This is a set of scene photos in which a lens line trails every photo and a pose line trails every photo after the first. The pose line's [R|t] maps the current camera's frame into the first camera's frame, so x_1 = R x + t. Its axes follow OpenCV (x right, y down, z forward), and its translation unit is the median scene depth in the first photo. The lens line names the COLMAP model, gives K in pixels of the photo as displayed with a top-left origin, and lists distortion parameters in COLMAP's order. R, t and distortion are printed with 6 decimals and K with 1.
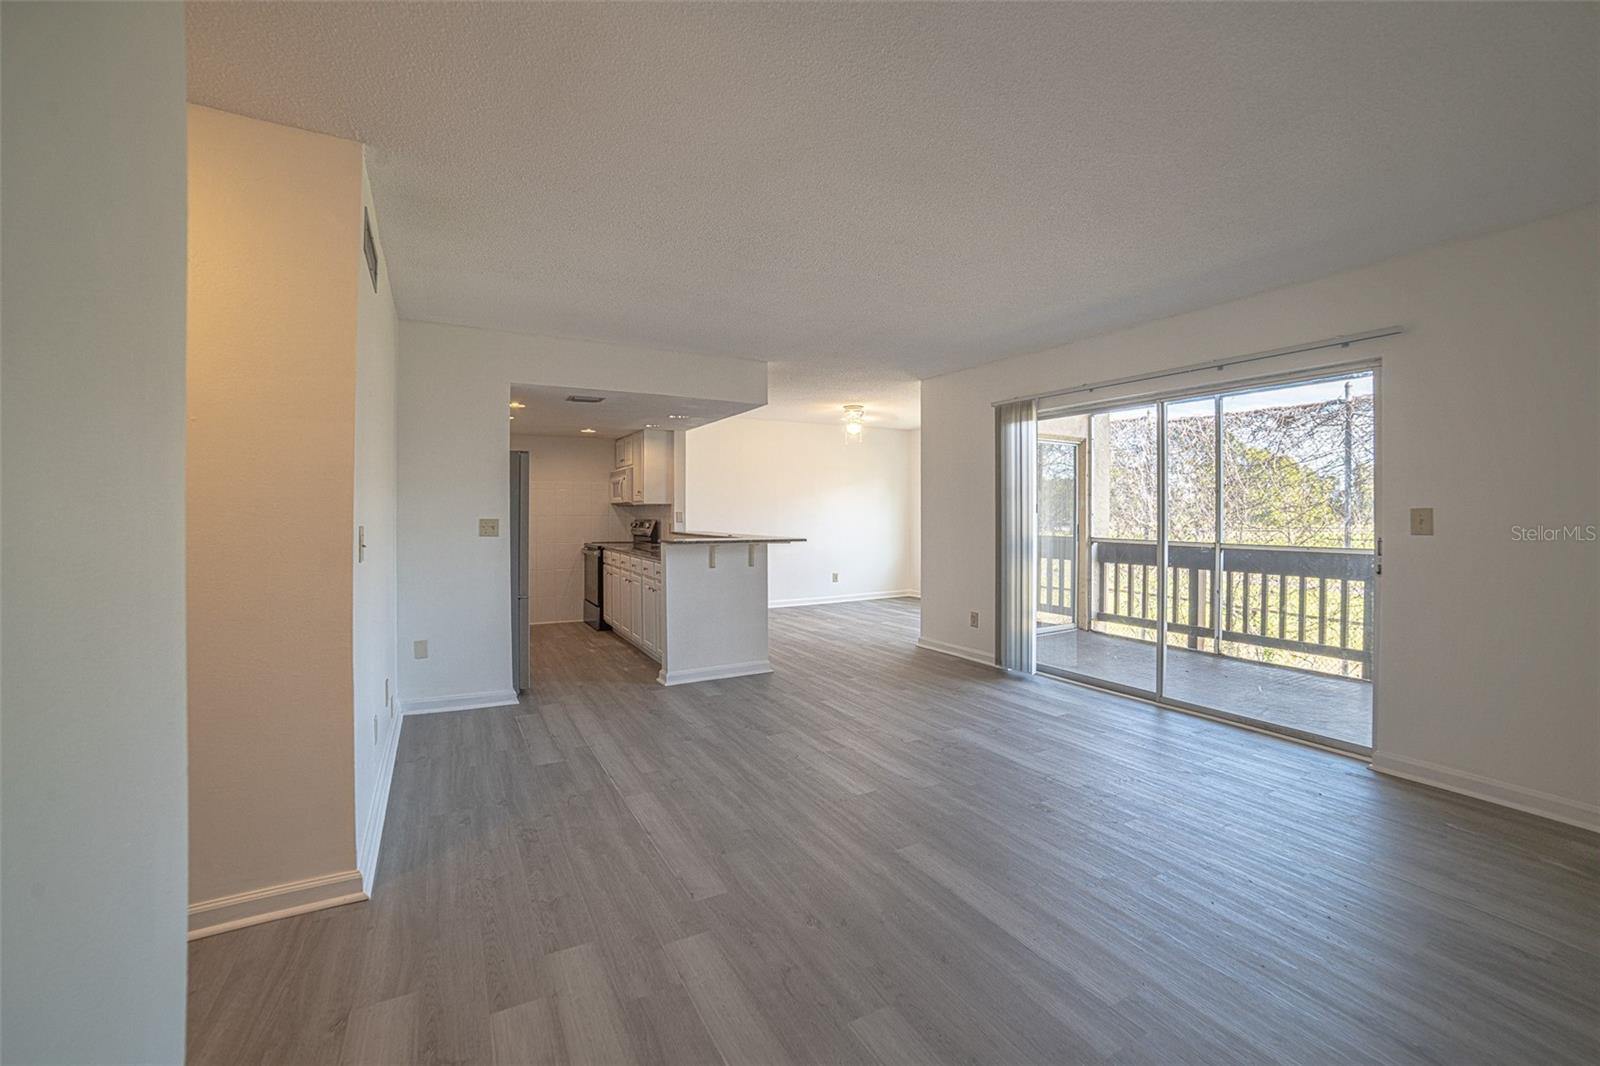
lens RADIAL K [[670.7, 0, 794.9], [0, 670.7, 521.8], [0, 0, 1]] dist [-0.030836, 0.000129]
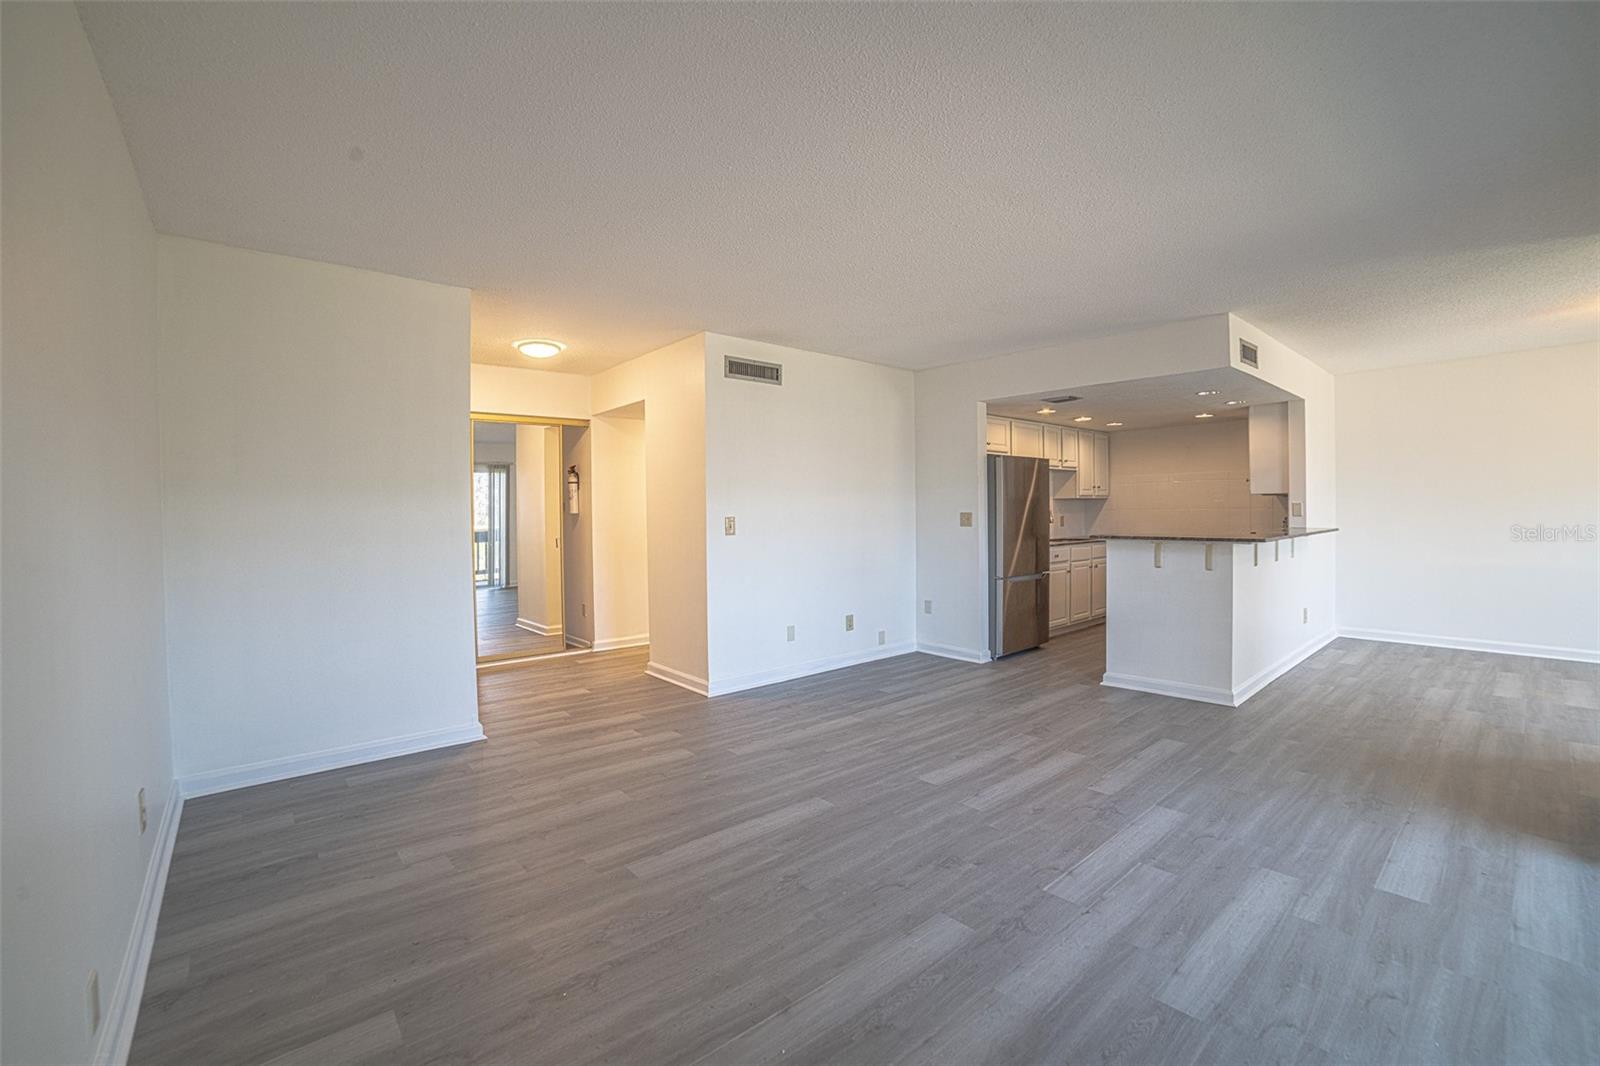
lens RADIAL K [[657.5, 0, 761.1], [0, 657.5, 529.4], [0, 0, 1]] dist [-0.097177, 0.000015]
pose [[0.180367, 0.023088, -0.983328, 0.864802], [0.000921, 0.999720, 0.023642, -0.002587], [0.983599, -0.005170, 0.180295, 0.488553]]
